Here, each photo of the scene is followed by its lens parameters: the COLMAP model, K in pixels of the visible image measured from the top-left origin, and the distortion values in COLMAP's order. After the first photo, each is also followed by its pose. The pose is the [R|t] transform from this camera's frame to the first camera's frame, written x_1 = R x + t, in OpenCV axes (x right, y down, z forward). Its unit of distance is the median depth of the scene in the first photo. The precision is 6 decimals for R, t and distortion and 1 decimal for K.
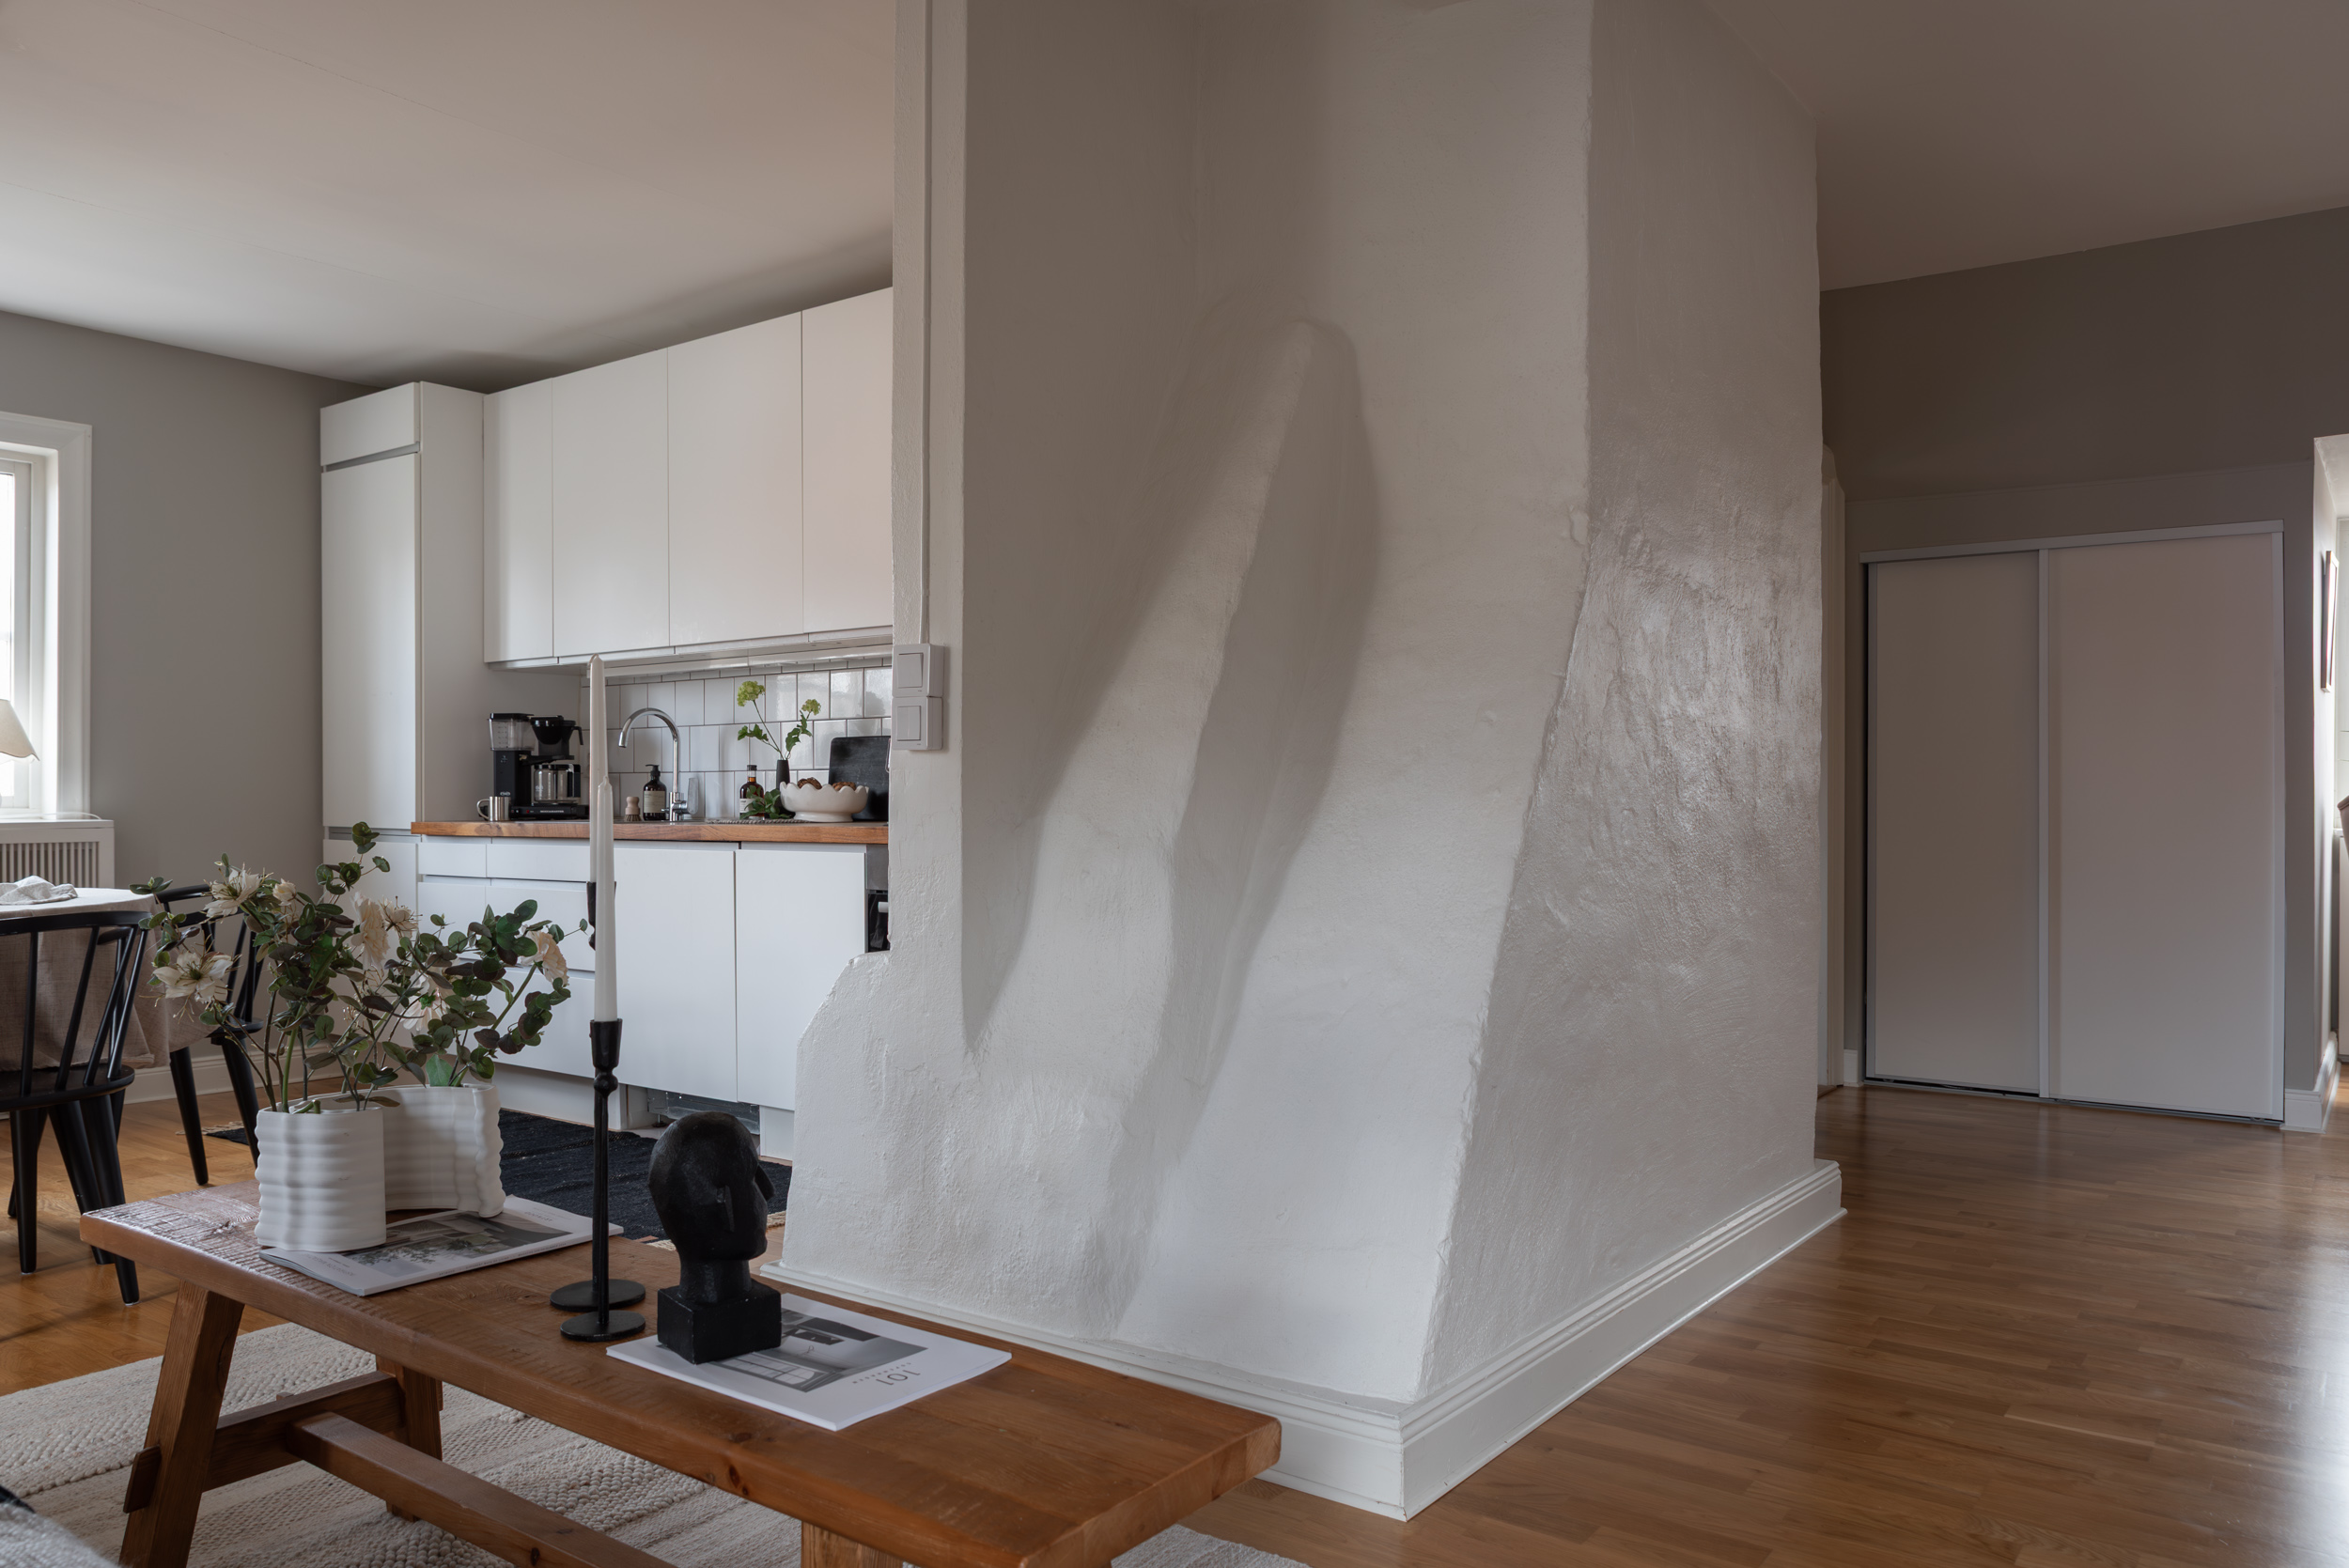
lens RADIAL K [[1686.5, 0, 1173.5], [0, 1686.5, 793.4], [0, 0, 1]] dist [0.000453, 0.001126]
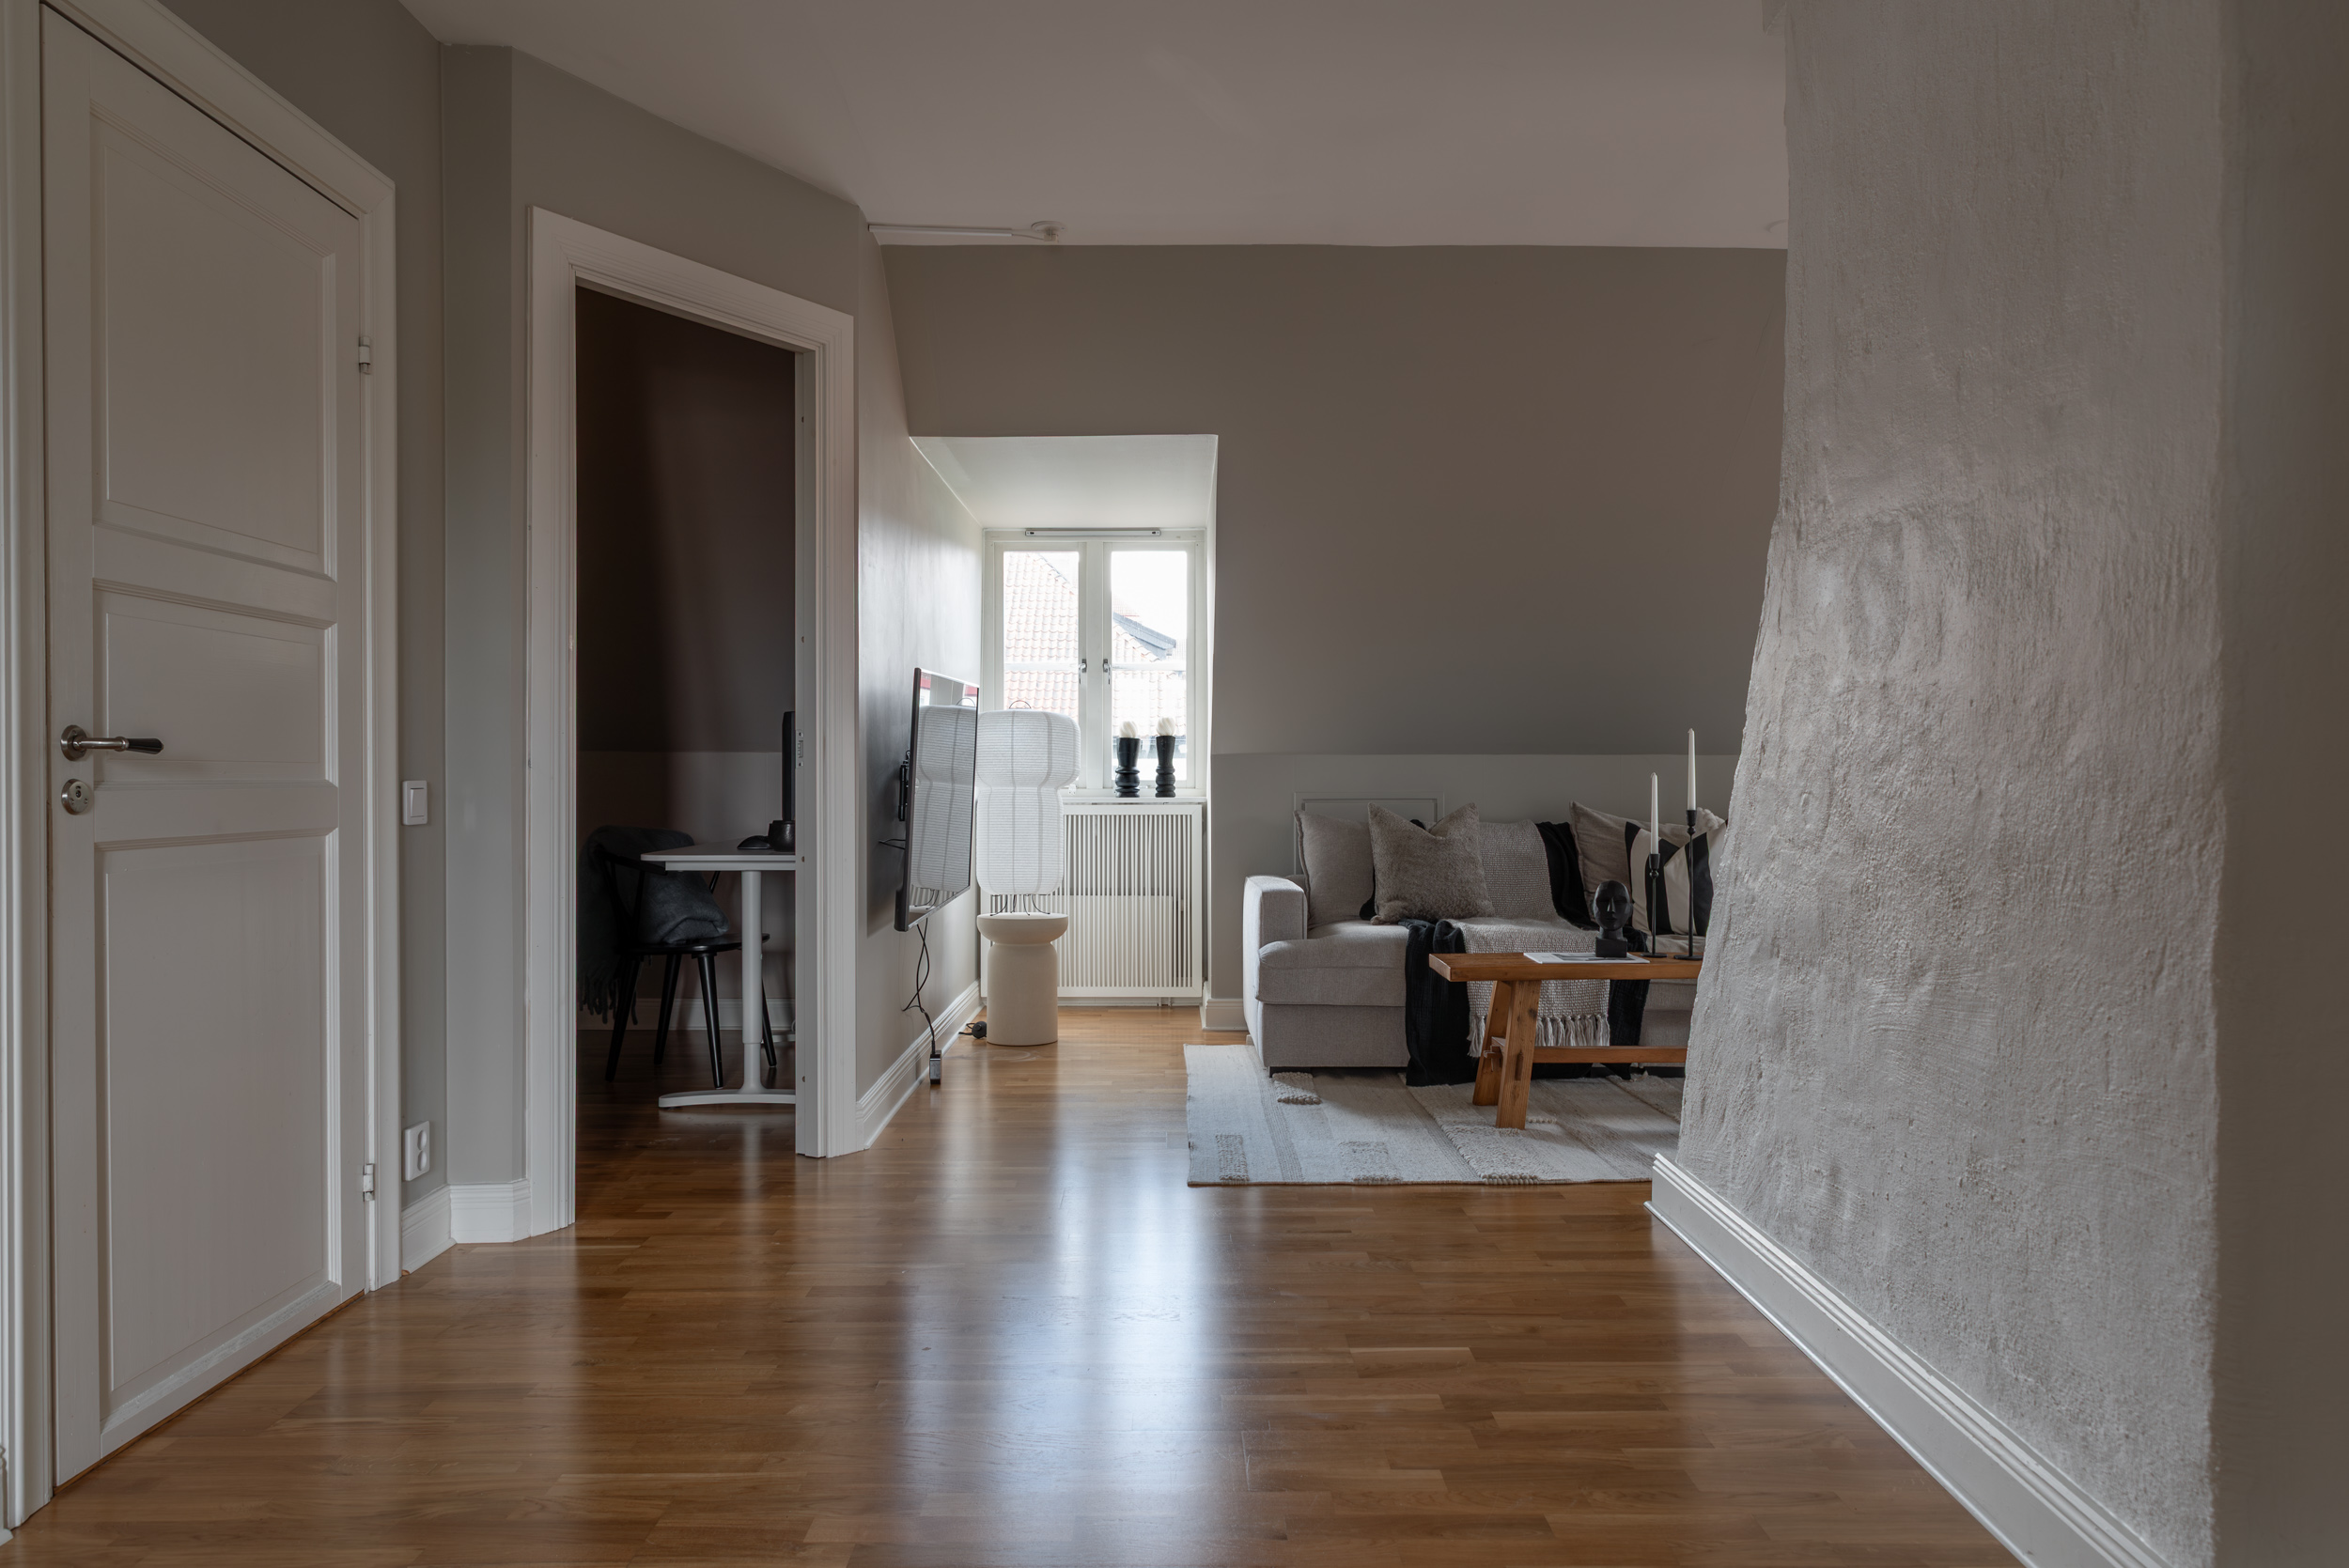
lens RADIAL K [[1633.7, 0, 1177.3], [0, 1633.7, 788.4], [0, 0, 1]] dist [-0.001569, -0.002140]
pose [[-0.805526, -0.000372, -0.592560, 1.192417], [-0.001155, 0.999999, 0.000942, 0.006809], [0.592559, 0.001443, -0.805526, 1.632484]]
